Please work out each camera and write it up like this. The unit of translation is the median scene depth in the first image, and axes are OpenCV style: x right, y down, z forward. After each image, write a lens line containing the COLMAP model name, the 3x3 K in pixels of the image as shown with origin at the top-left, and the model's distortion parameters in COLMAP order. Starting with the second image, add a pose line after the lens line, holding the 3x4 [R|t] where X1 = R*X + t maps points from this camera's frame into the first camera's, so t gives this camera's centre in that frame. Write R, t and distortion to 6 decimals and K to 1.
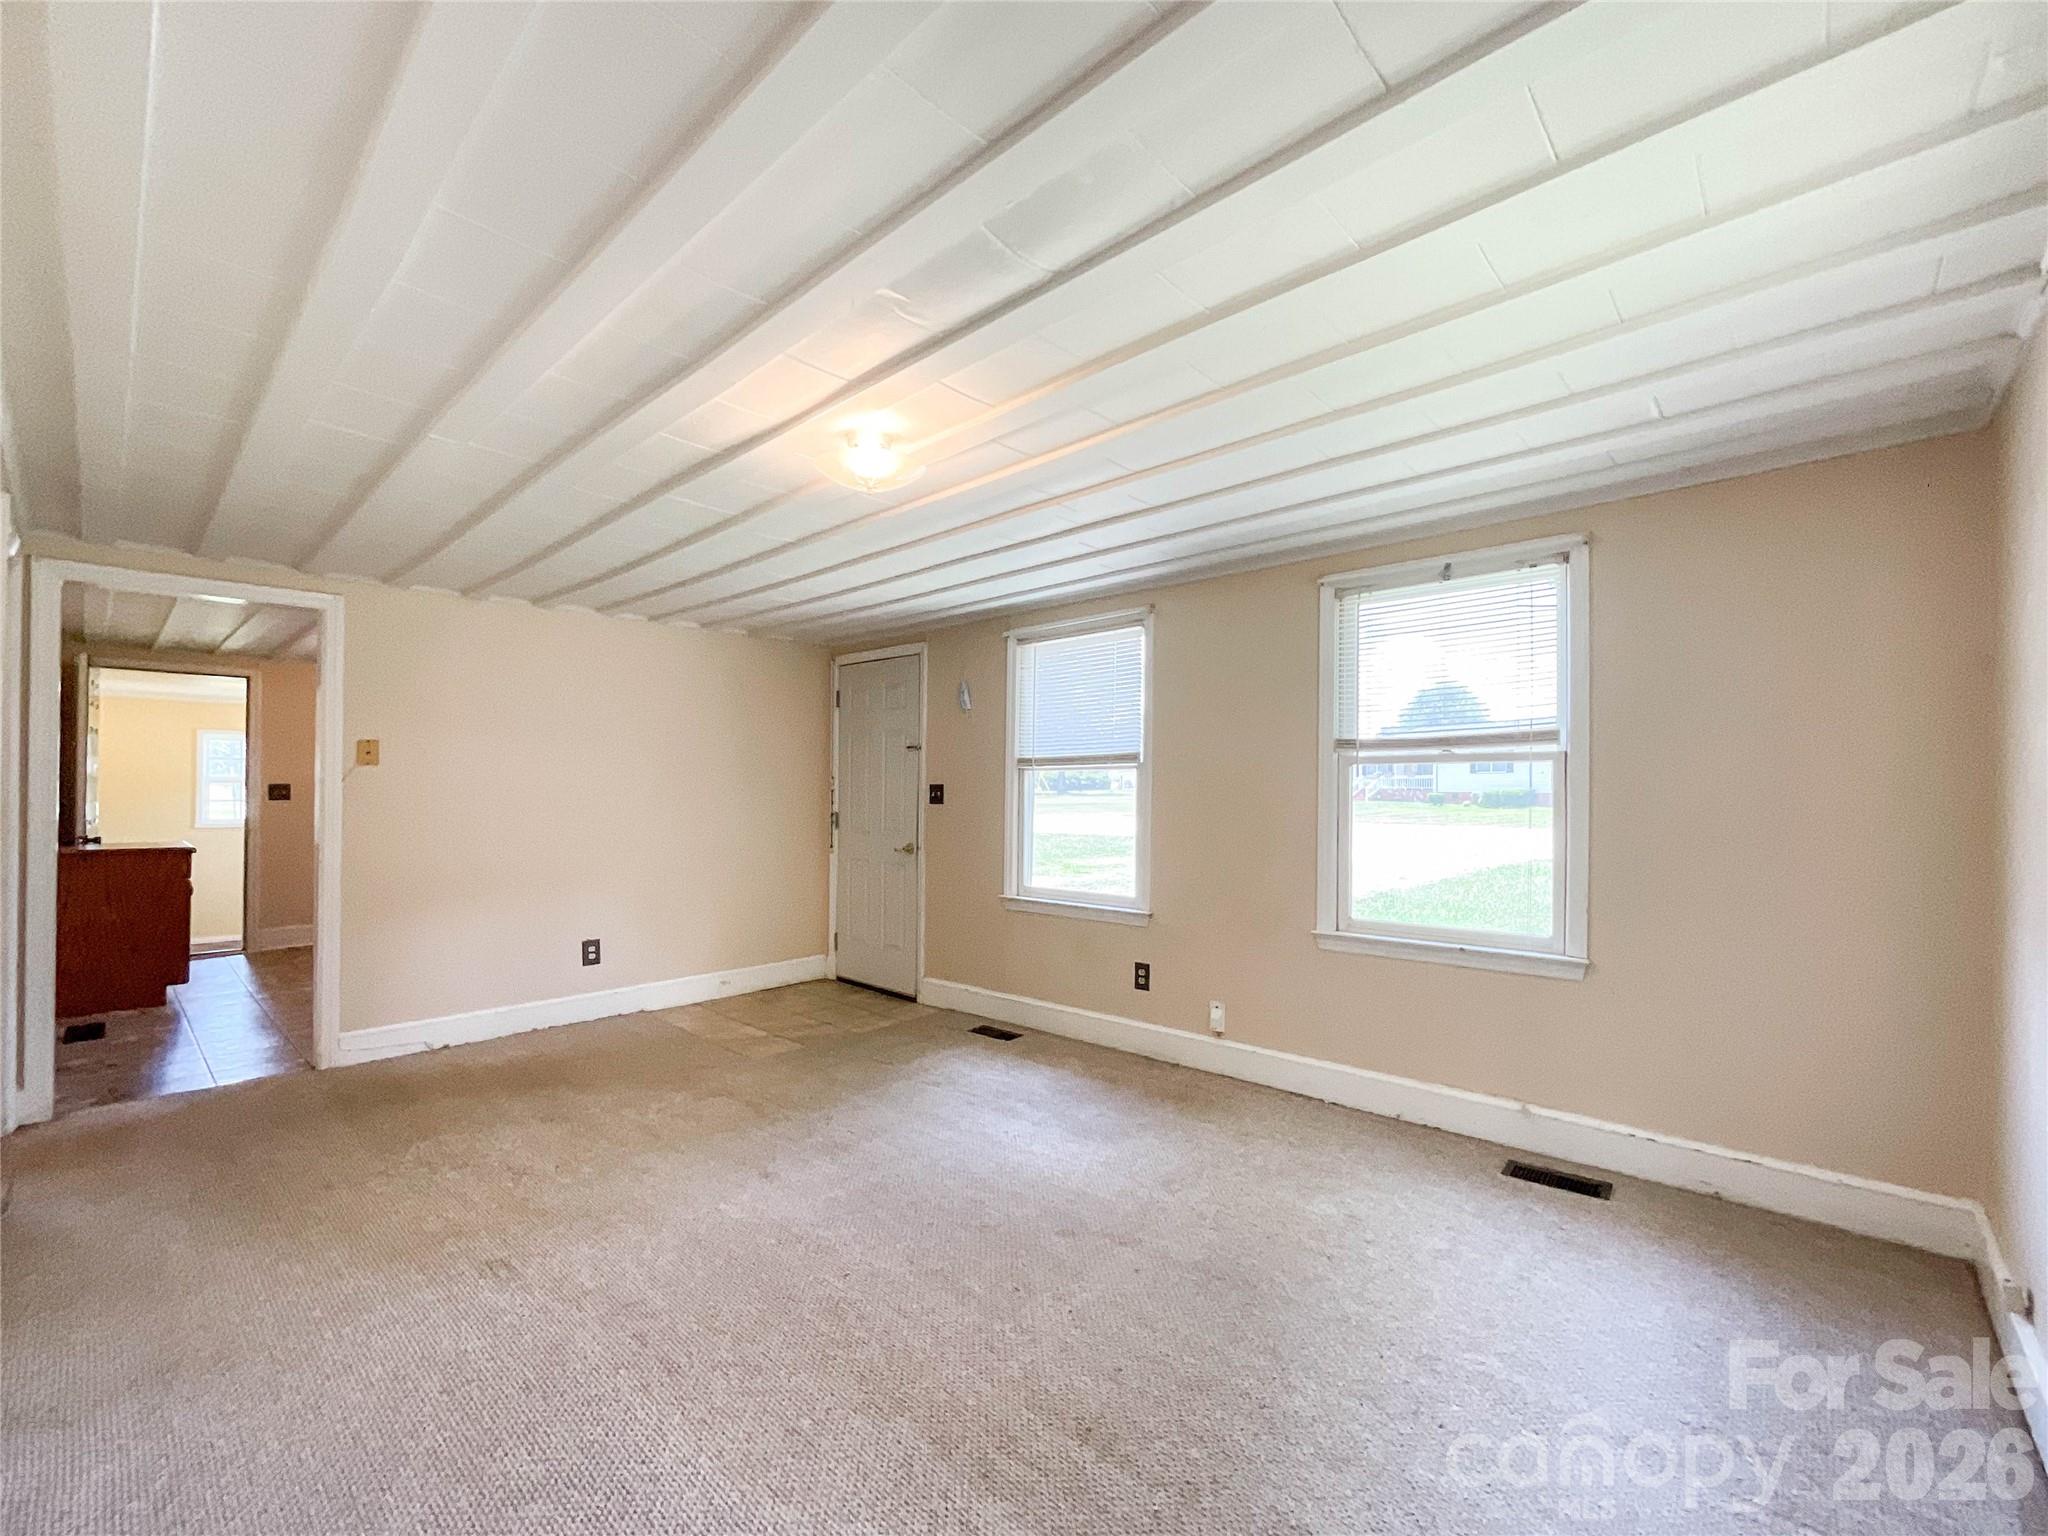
lens RADIAL K [[872.5, 0, 1024.0], [0, 872.5, 768.0], [0, 0, 1]] dist [-0.020191, 0.016969]
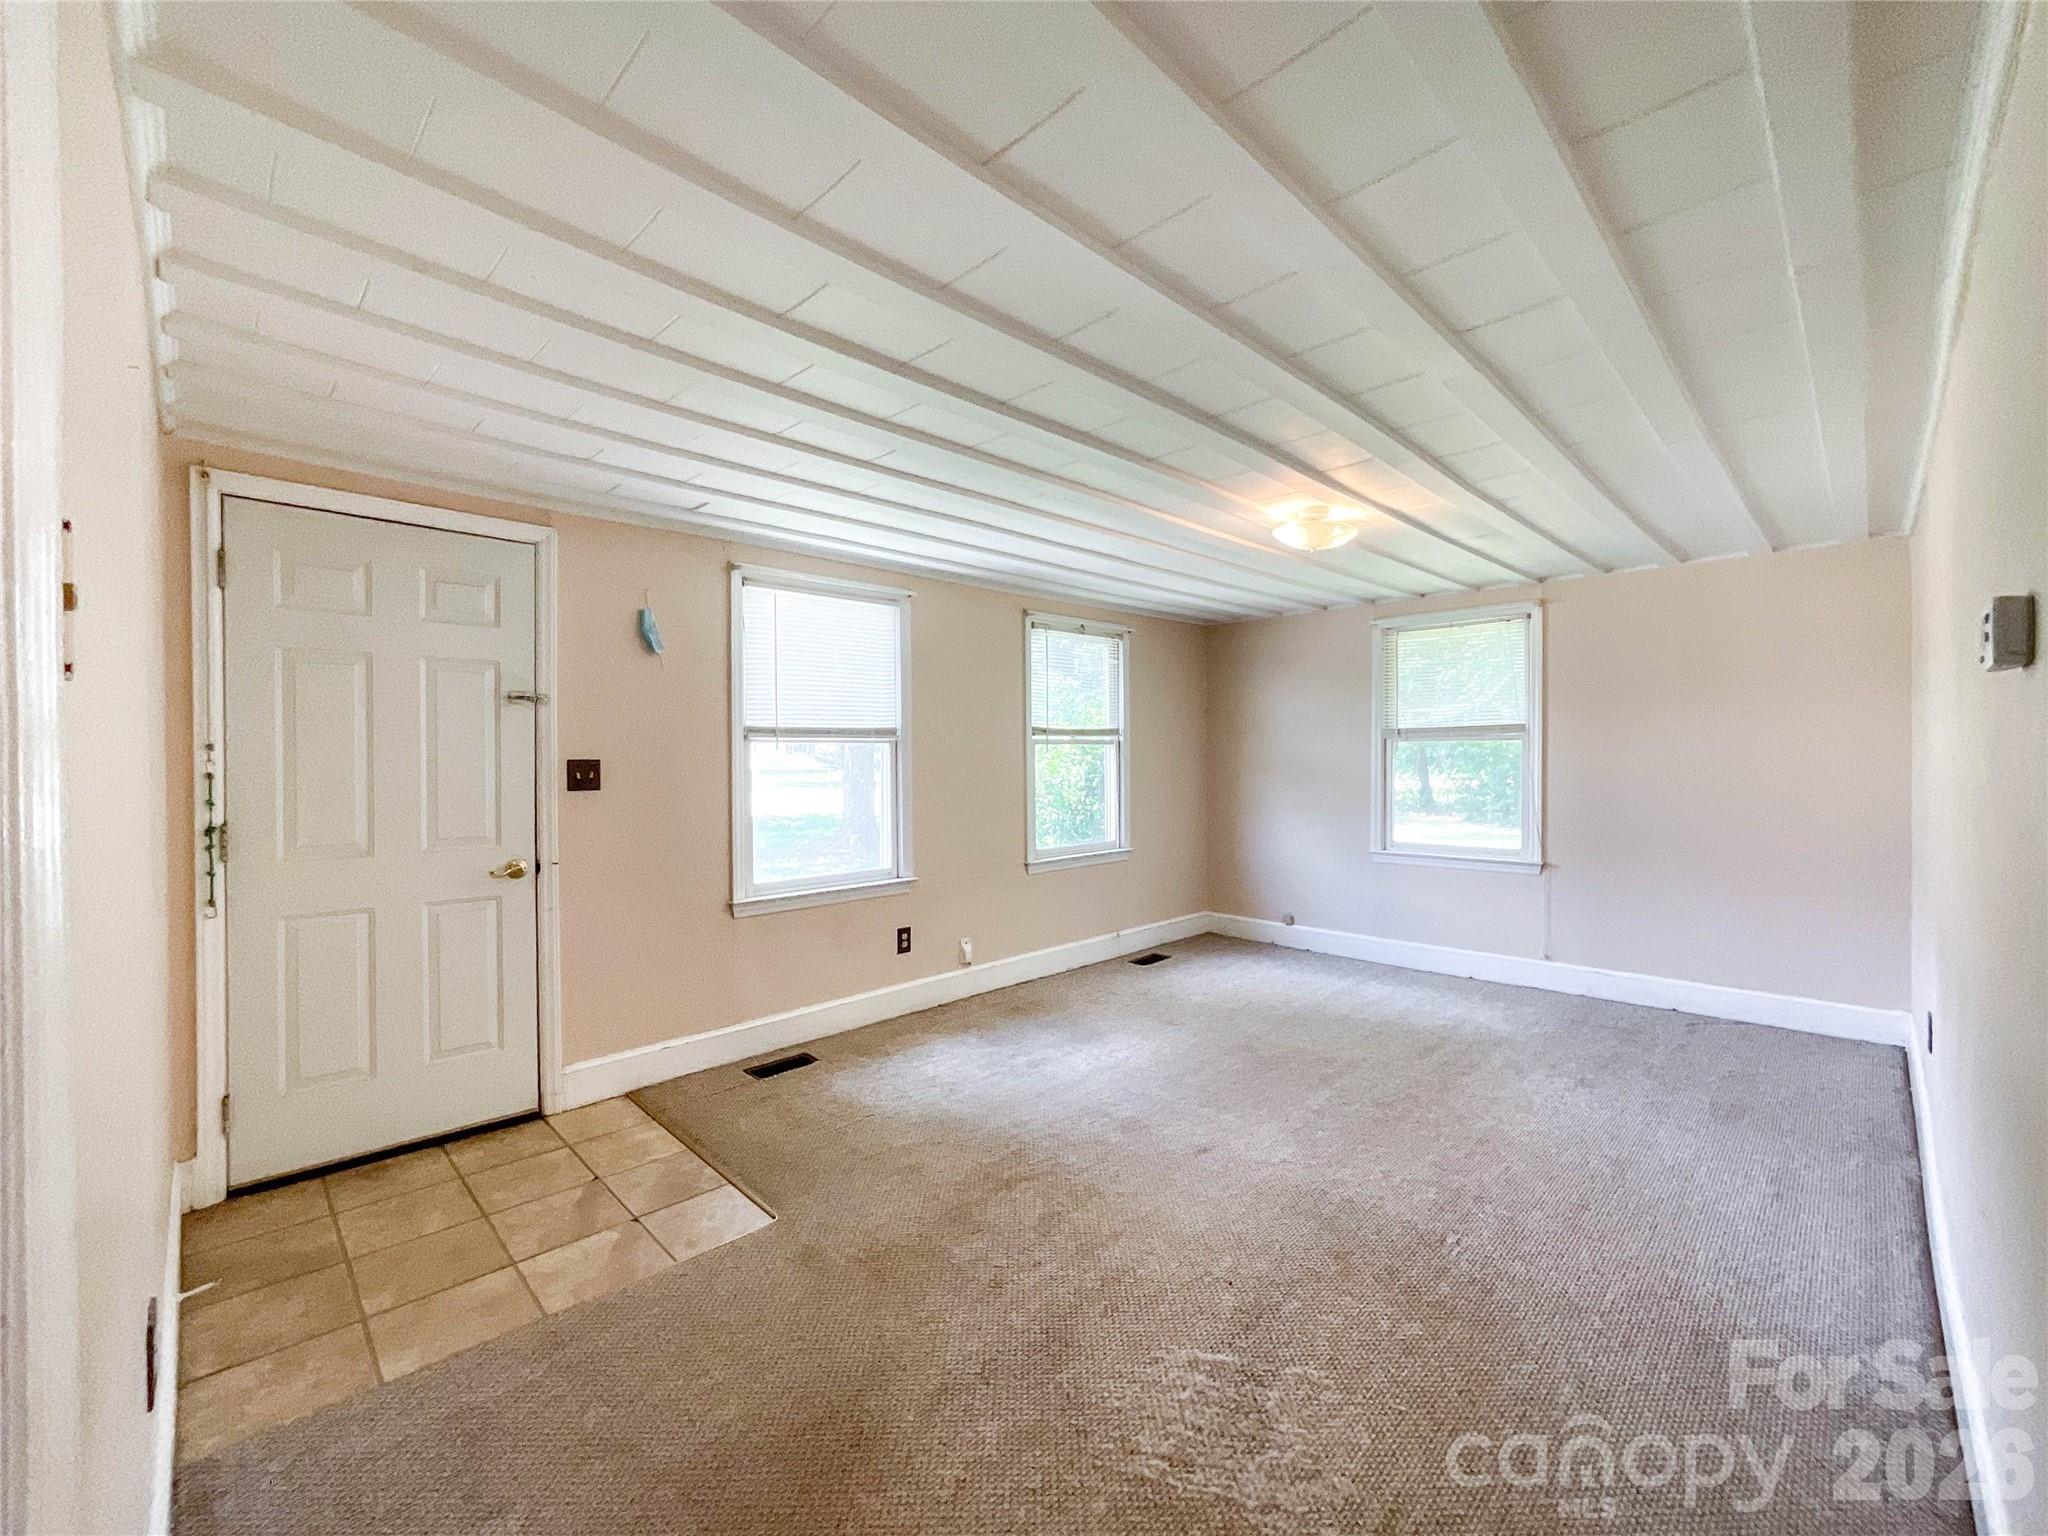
lens RADIAL K [[859.4, 0, 1027.1], [0, 859.4, 744.4], [0, 0, 1]] dist [-0.028958, 0.016502]
pose [[0.032506, 0.010245, 0.999419, -0.891242], [-0.021335, 0.999727, -0.009554, 0.008211], [-0.999244, -0.021012, 0.032716, 0.812180]]
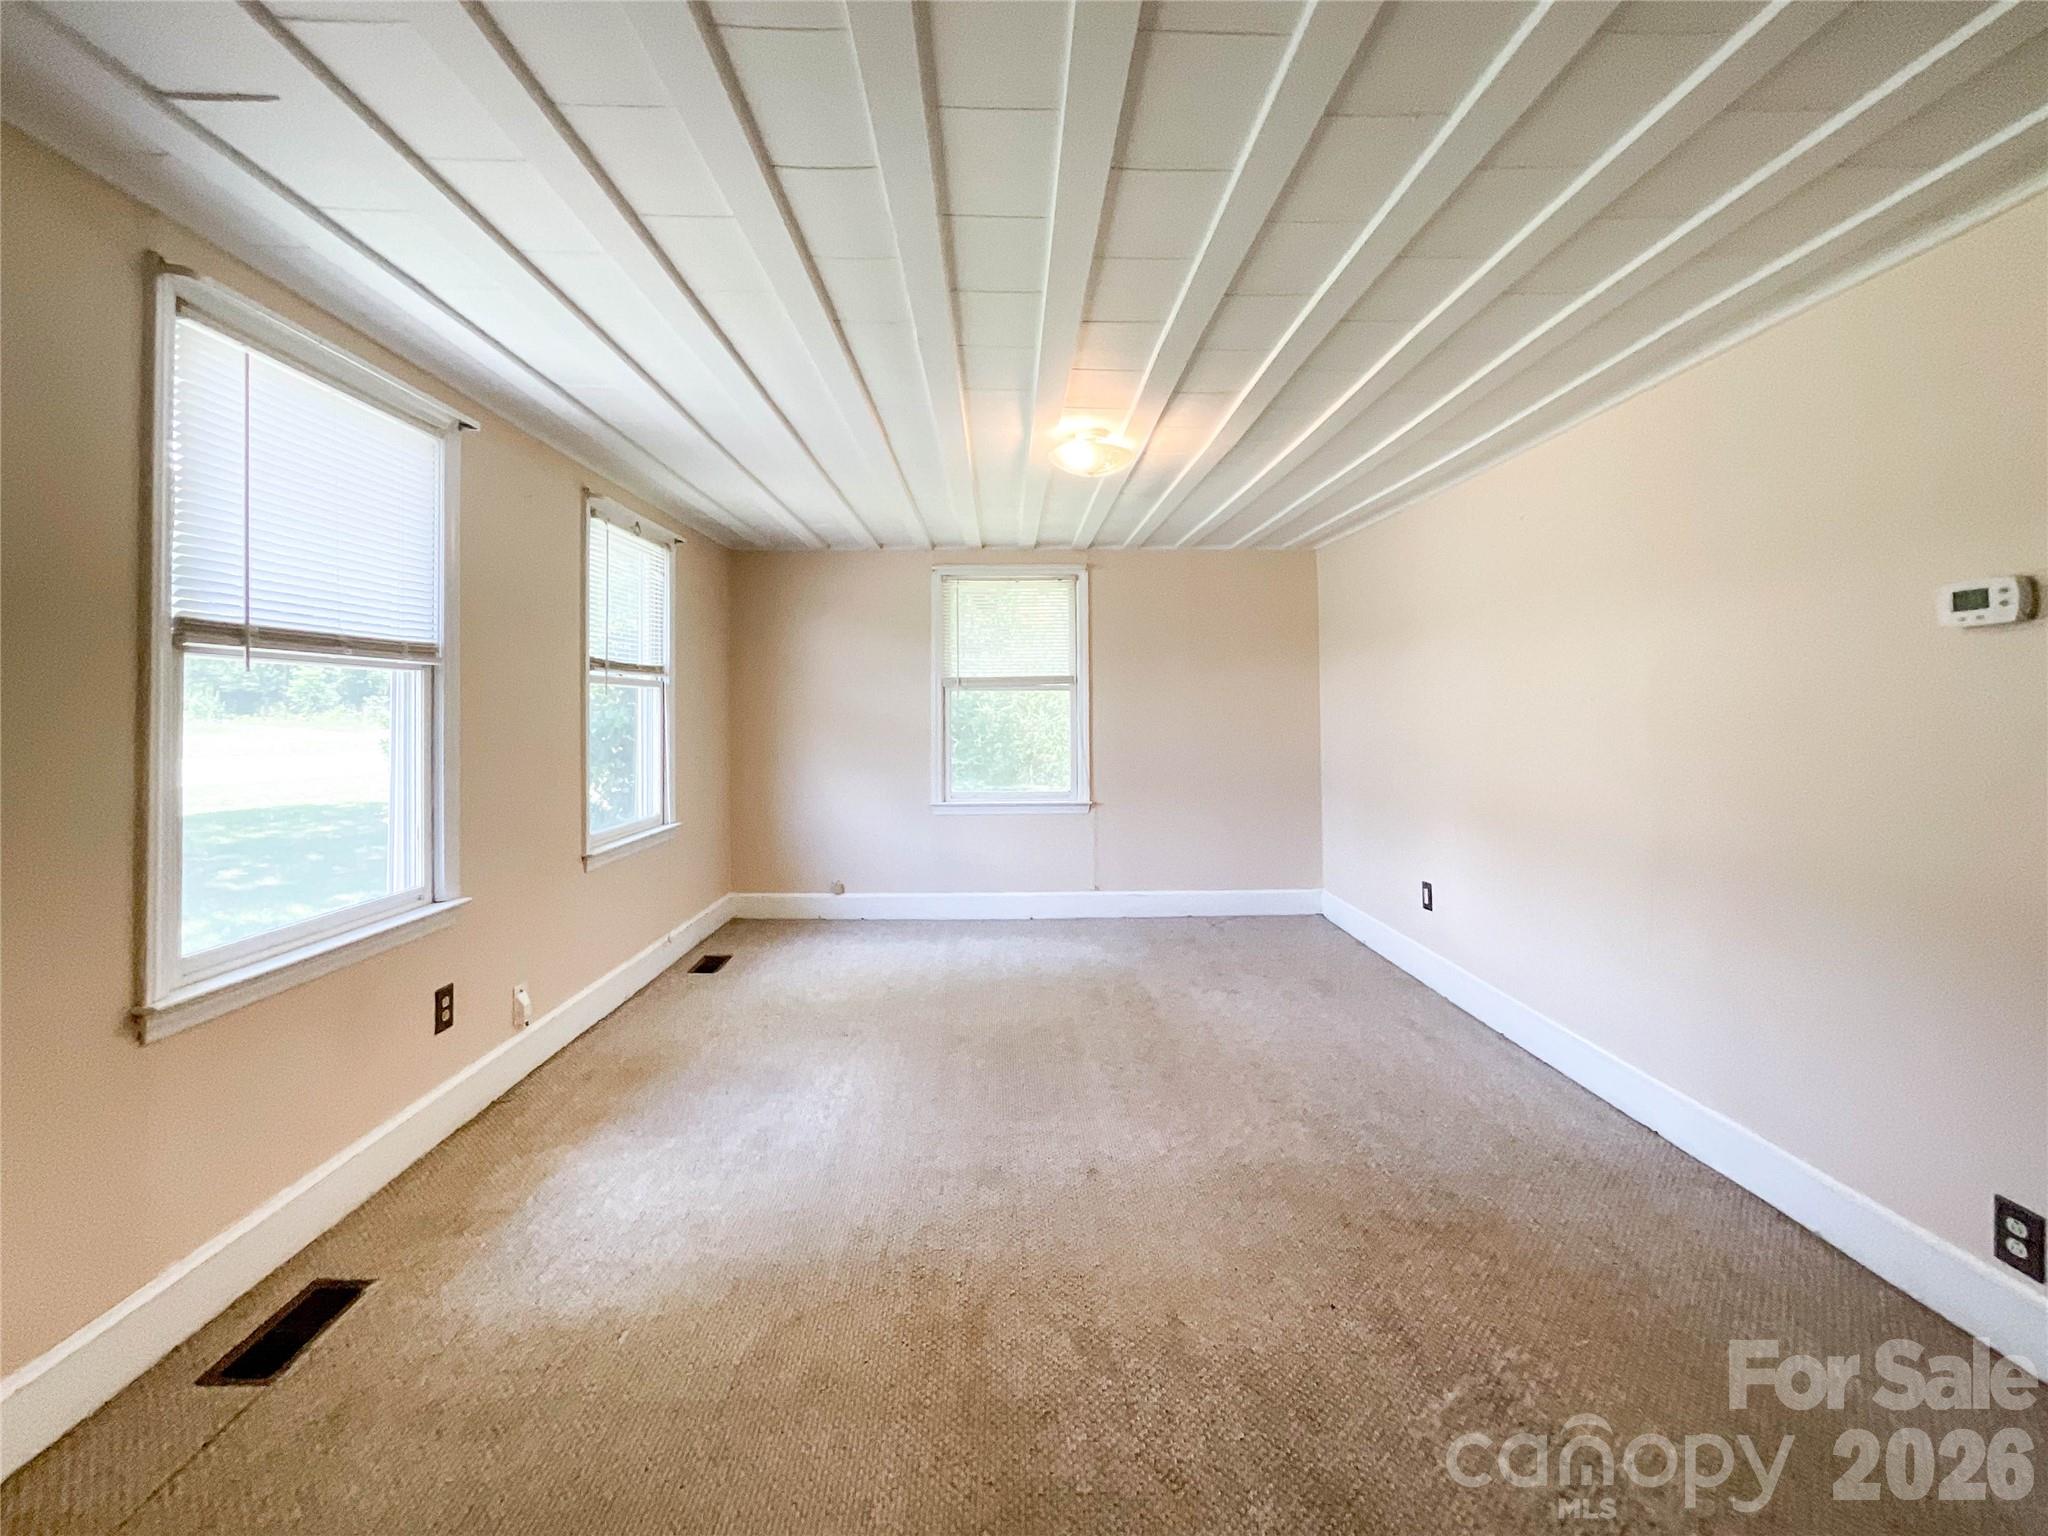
lens RADIAL K [[877.7, 0, 1022.5], [0, 877.7, 685.5], [0, 0, 1]] dist [-0.025644, 0.006360]
pose [[-0.699652, 0.020773, 0.714182, -0.587328], [-0.018719, 0.998701, -0.047387, 0.031734], [-0.714238, -0.046523, -0.698355, 1.133058]]
